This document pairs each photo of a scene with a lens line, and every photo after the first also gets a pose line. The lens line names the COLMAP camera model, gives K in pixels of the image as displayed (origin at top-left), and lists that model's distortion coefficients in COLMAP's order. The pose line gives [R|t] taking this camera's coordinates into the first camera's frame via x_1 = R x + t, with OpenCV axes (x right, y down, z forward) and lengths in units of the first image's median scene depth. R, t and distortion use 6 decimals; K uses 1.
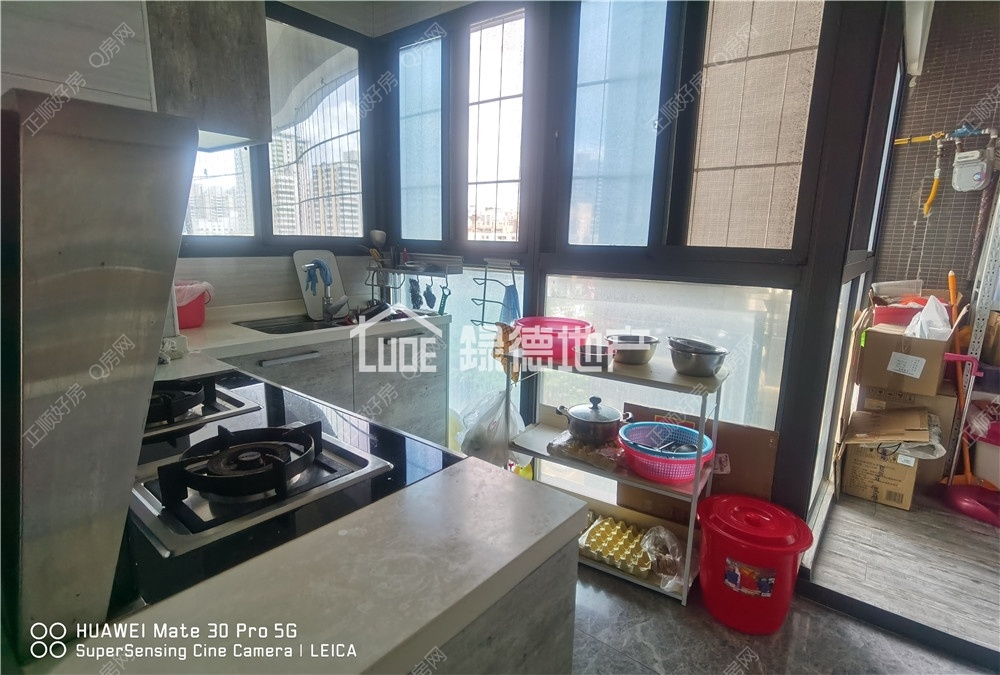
lens RADIAL K [[520.2, 0, 500.0], [0, 520.2, 337.5], [0, 0, 1]] dist [0.005666, 0.001711]
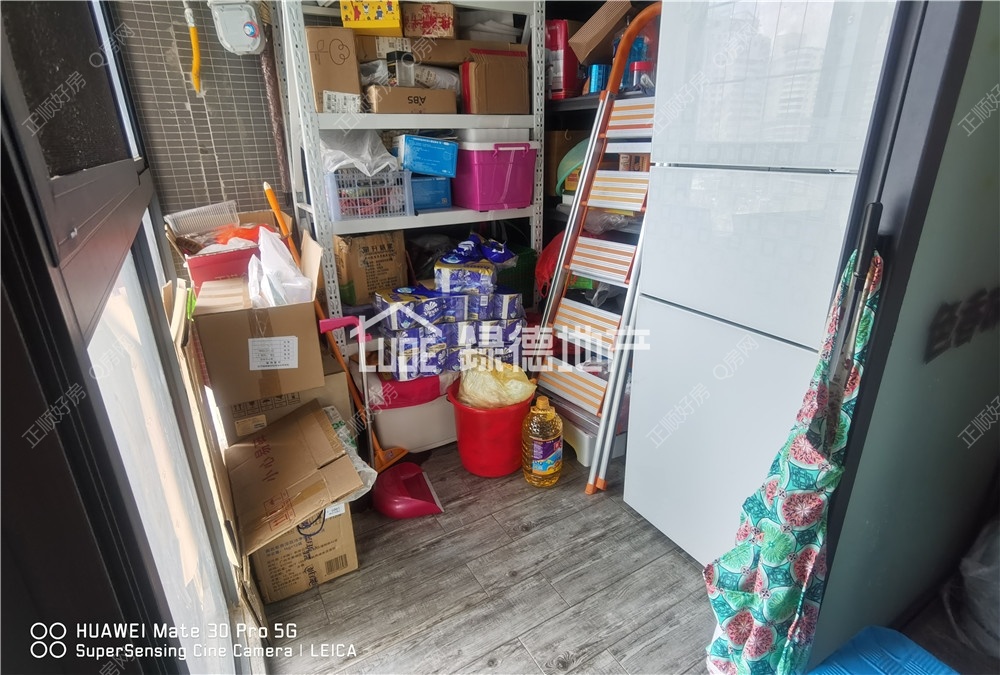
lens RADIAL K [[520.2, 0, 500.0], [0, 520.2, 337.5], [0, 0, 1]] dist [0.005666, 0.001711]
pose [[0.366278, -0.360808, 0.857705, 0.372551], [0.199913, 0.930751, 0.306165, -0.098763], [-0.908777, 0.059325, 0.413044, 0.525621]]
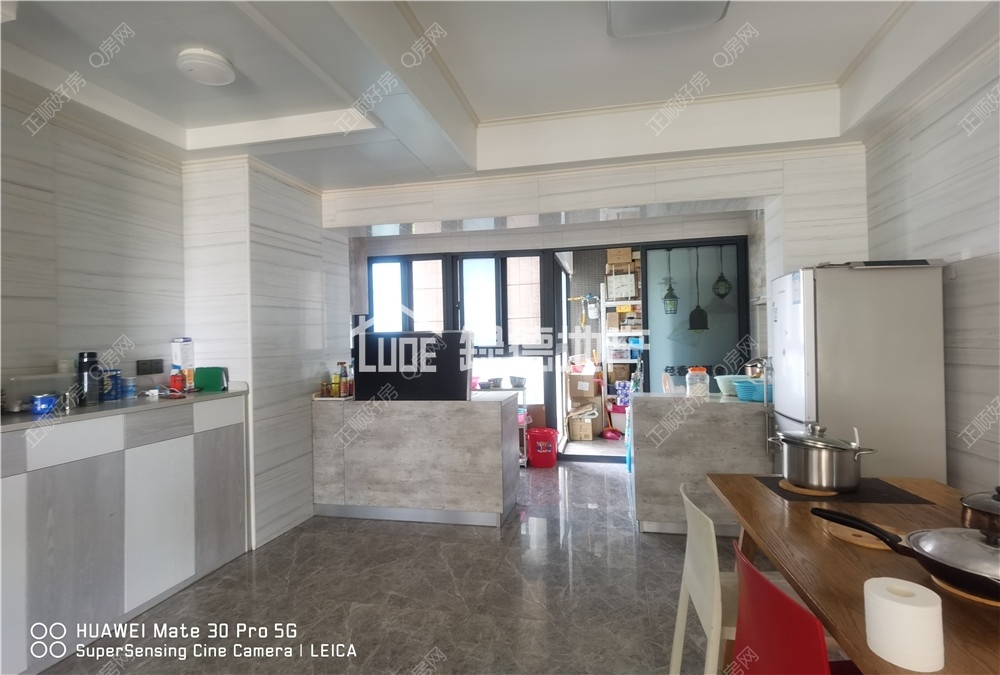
lens RADIAL K [[520.2, 0, 500.0], [0, 520.2, 337.5], [0, 0, 1]] dist [0.005666, 0.001711]
pose [[0.898027, -0.041366, 0.437990, -0.709362], [0.125456, 0.978311, -0.164830, 0.190909], [-0.421672, 0.202970, 0.883740, -1.149196]]
